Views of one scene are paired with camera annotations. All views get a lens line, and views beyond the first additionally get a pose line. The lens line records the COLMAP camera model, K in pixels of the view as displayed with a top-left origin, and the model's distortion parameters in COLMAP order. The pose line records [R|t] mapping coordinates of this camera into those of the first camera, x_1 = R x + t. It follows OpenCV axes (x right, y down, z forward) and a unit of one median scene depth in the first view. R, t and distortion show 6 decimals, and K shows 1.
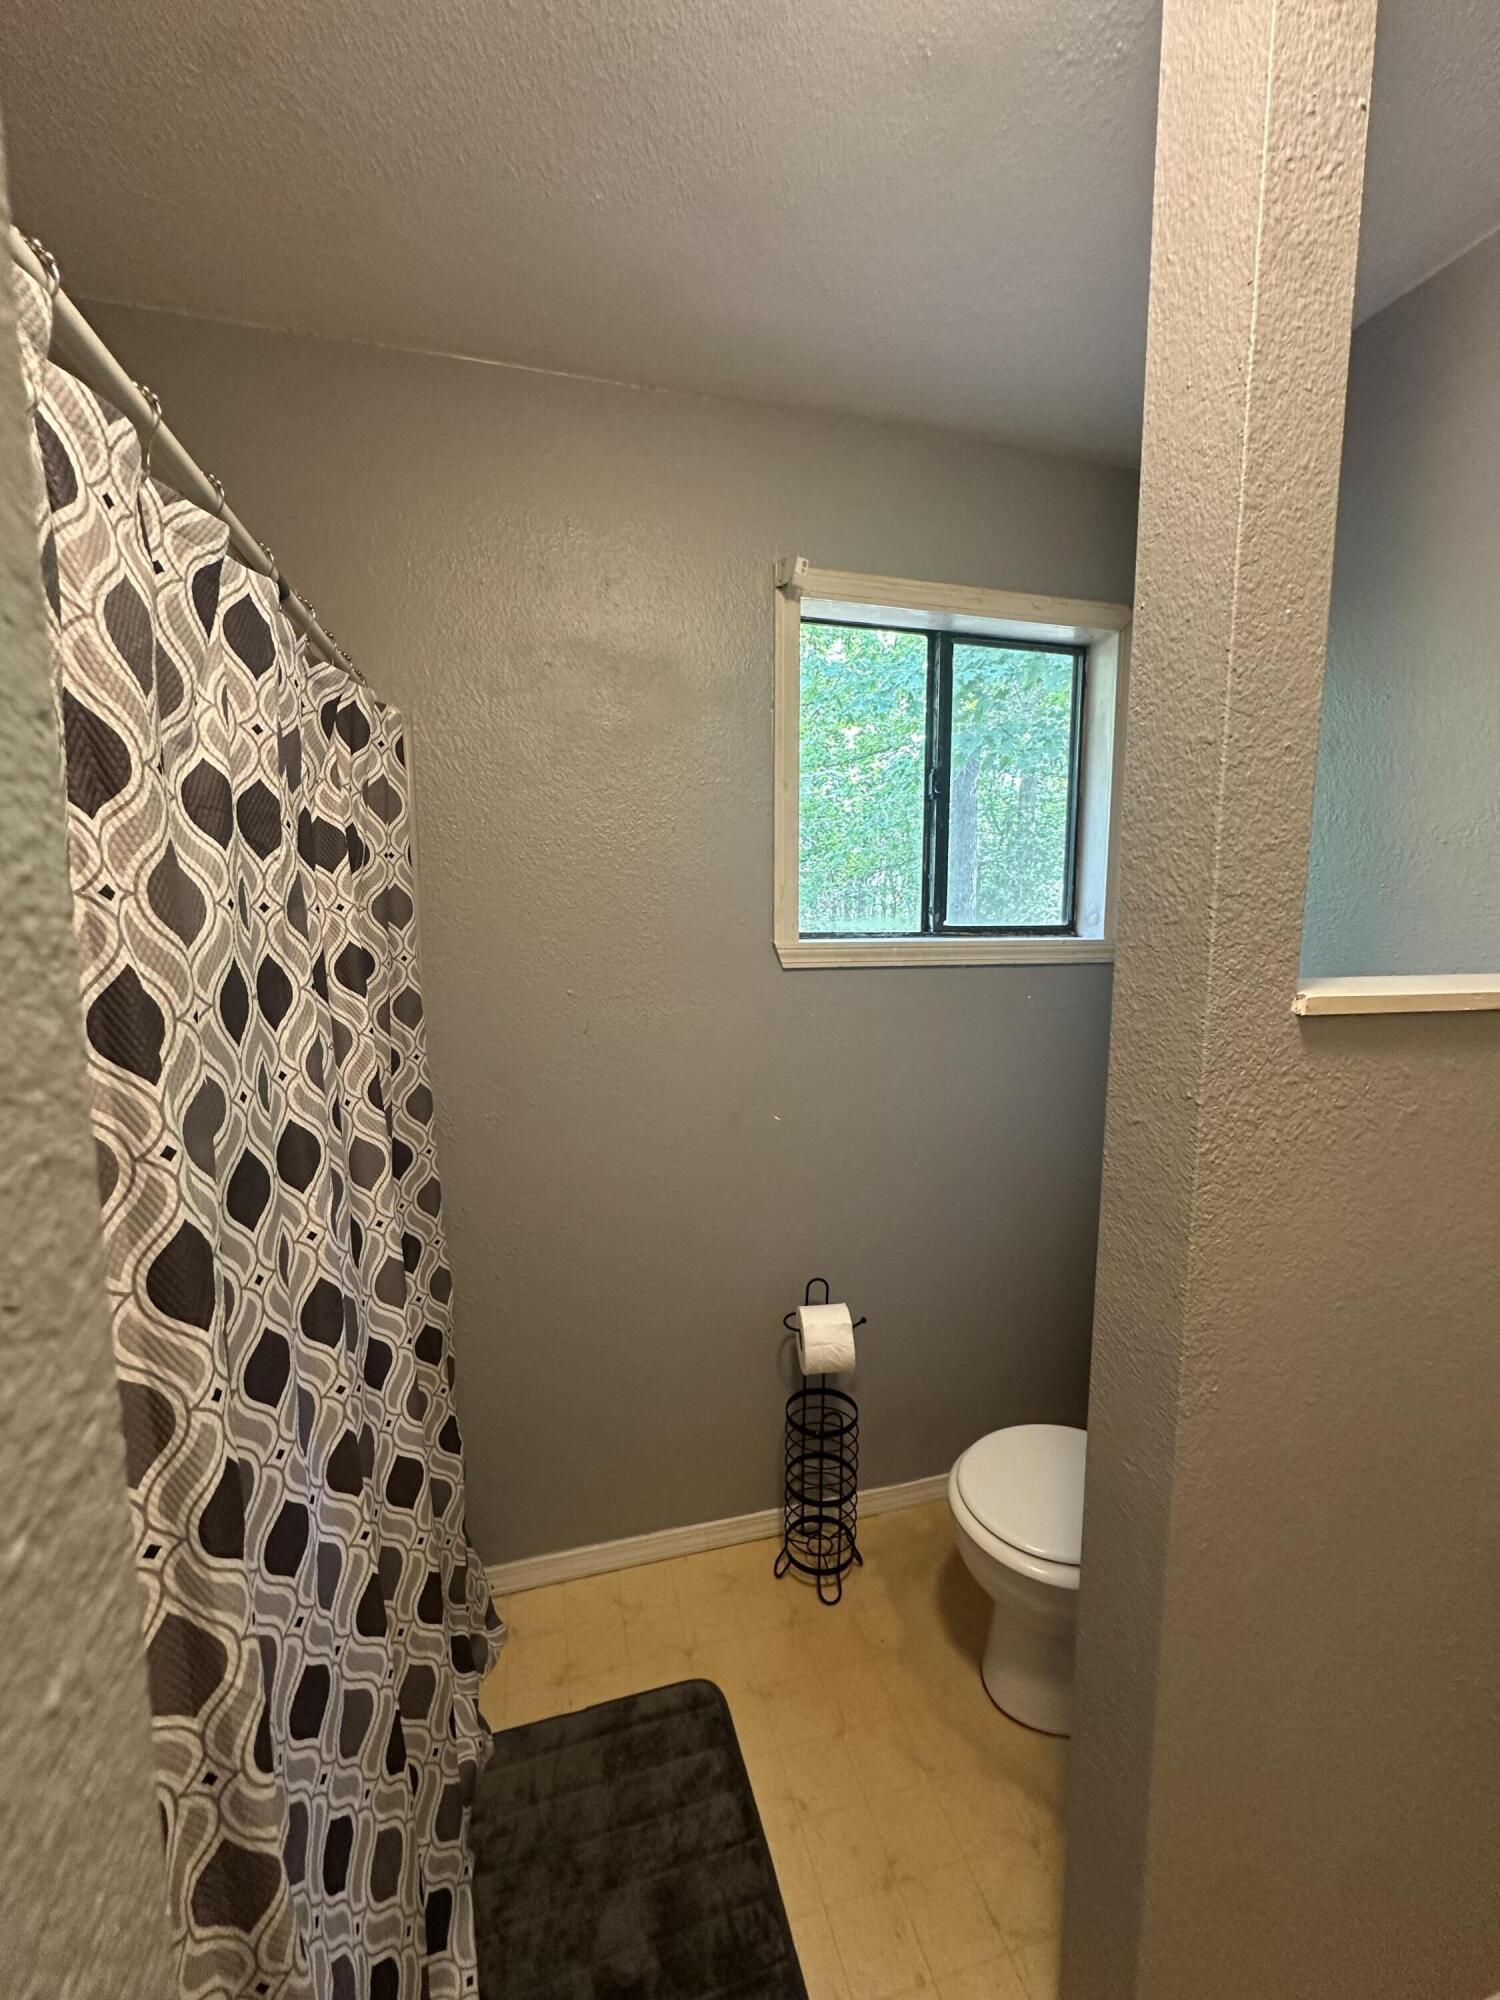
lens RADIAL K [[794.7, 0, 742.6], [0, 794.7, 999.8], [0, 0, 1]] dist [-0.004573, 0.000678]
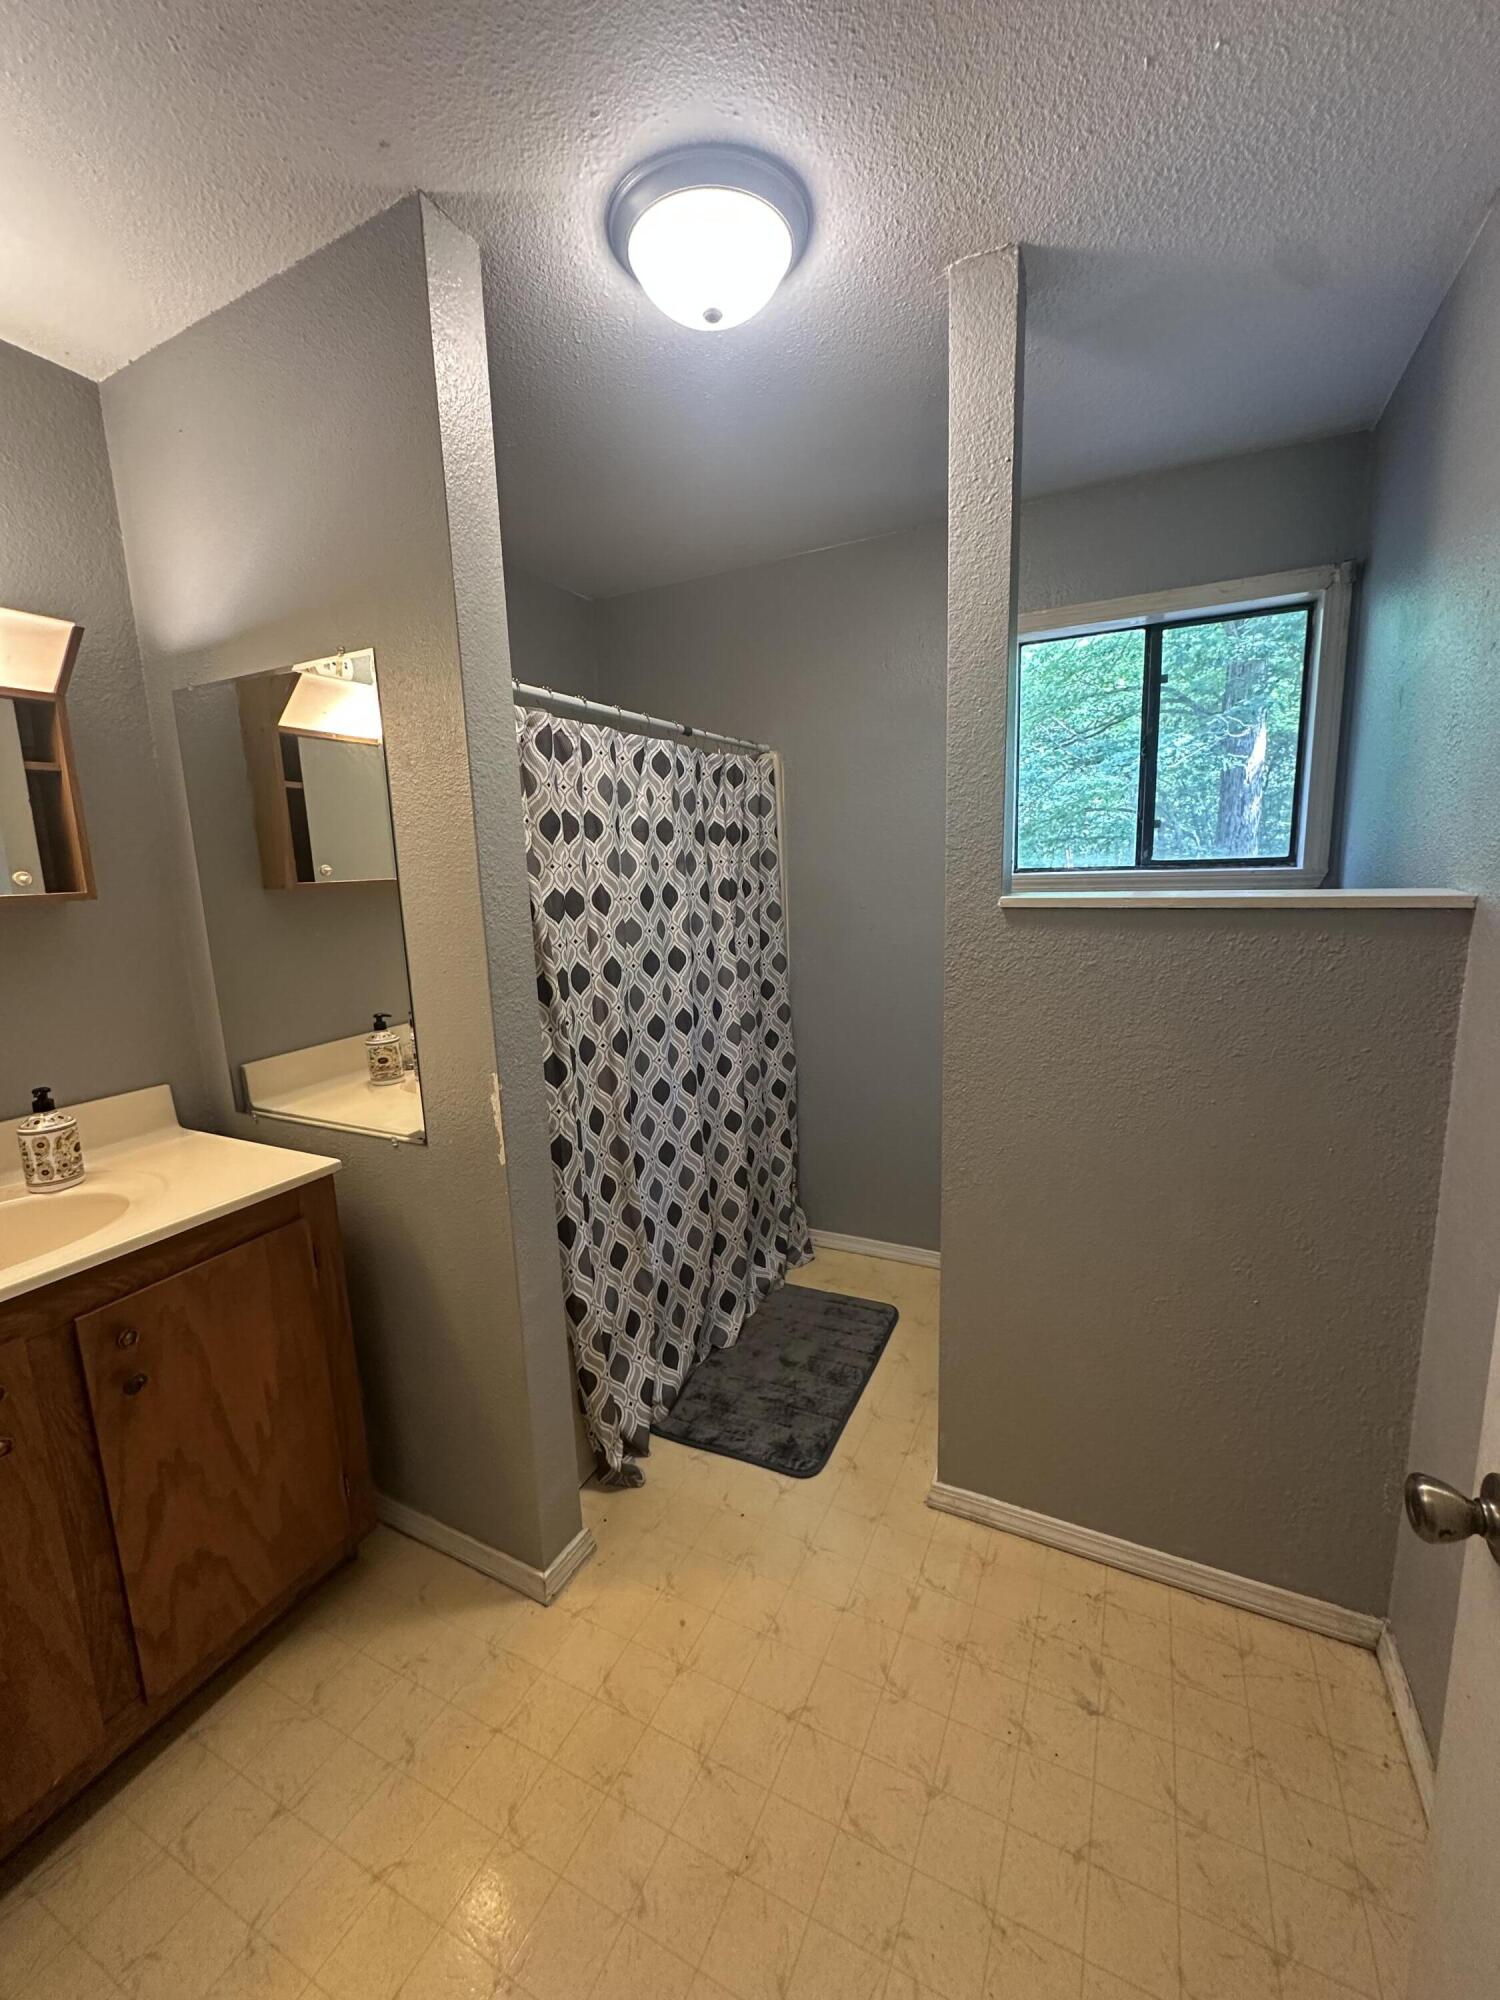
lens RADIAL K [[794.7, 0, 745.7], [0, 794.7, 1001.2], [0, 0, 1]] dist [-0.004573, 0.000678]
pose [[0.742629, 0.091335, -0.663446, 1.649635], [-0.039216, 0.994887, 0.093068, 0.098504], [0.668554, -0.043097, 0.742413, -0.973175]]
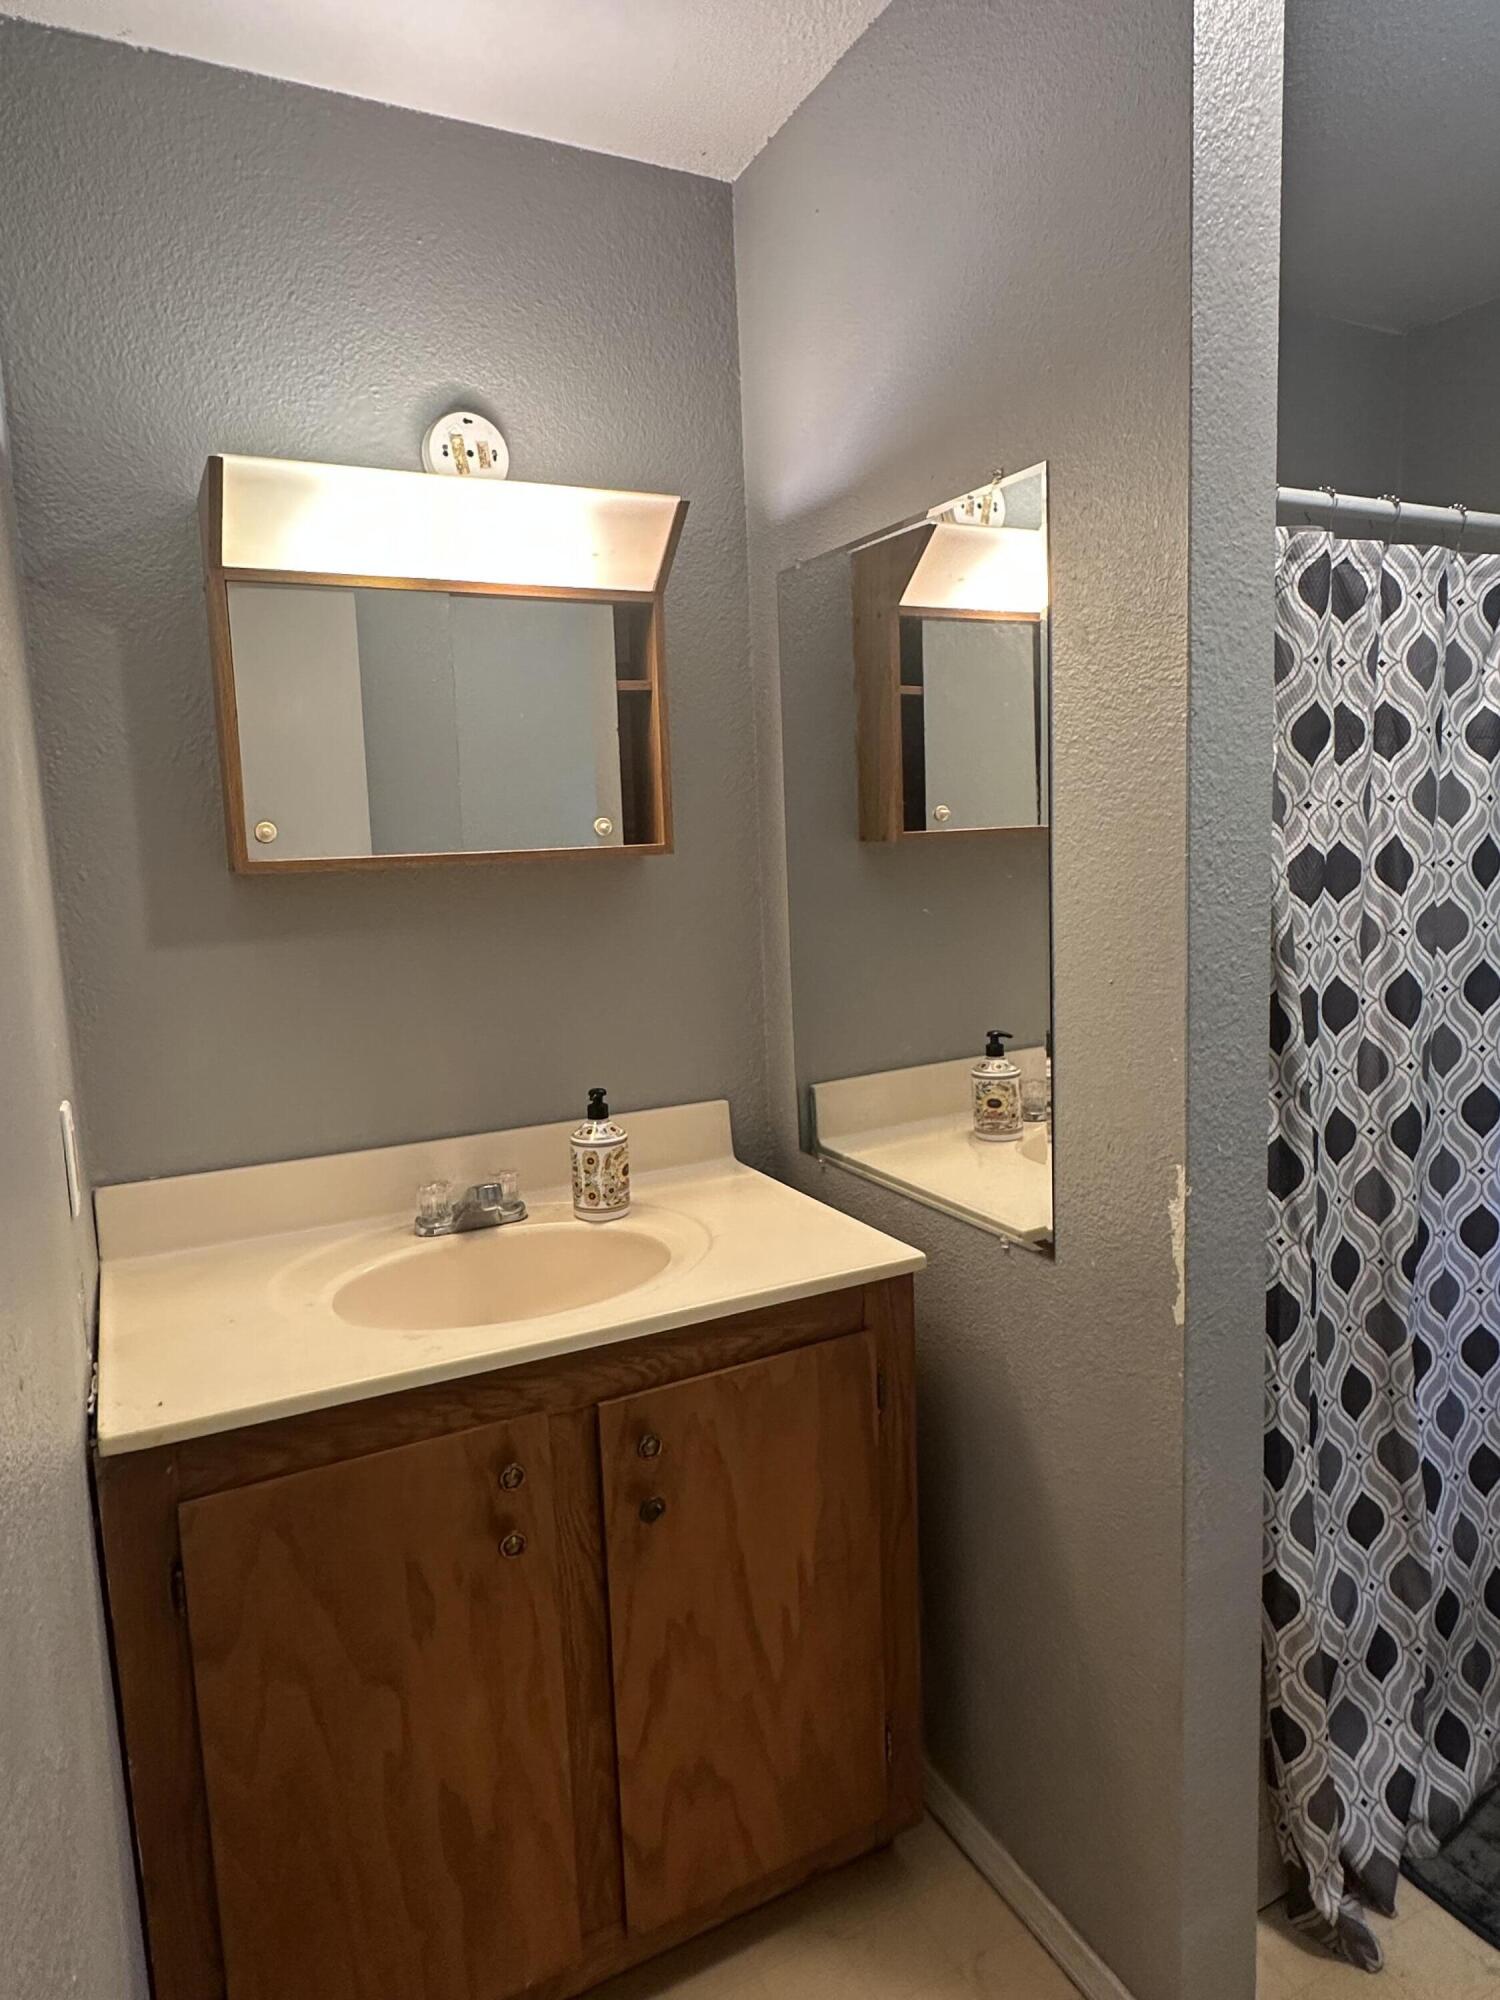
lens RADIAL K [[1200.5, 0, 748.0], [0, 1200.5, 987.3], [0, 0, 1]] dist [-0.002928, -0.001120]
pose [[0.205153, 0.122095, -0.971084, 1.395607], [-0.064949, 0.991700, 0.110966, 0.081225], [0.976572, 0.040306, 0.211380, -0.908263]]
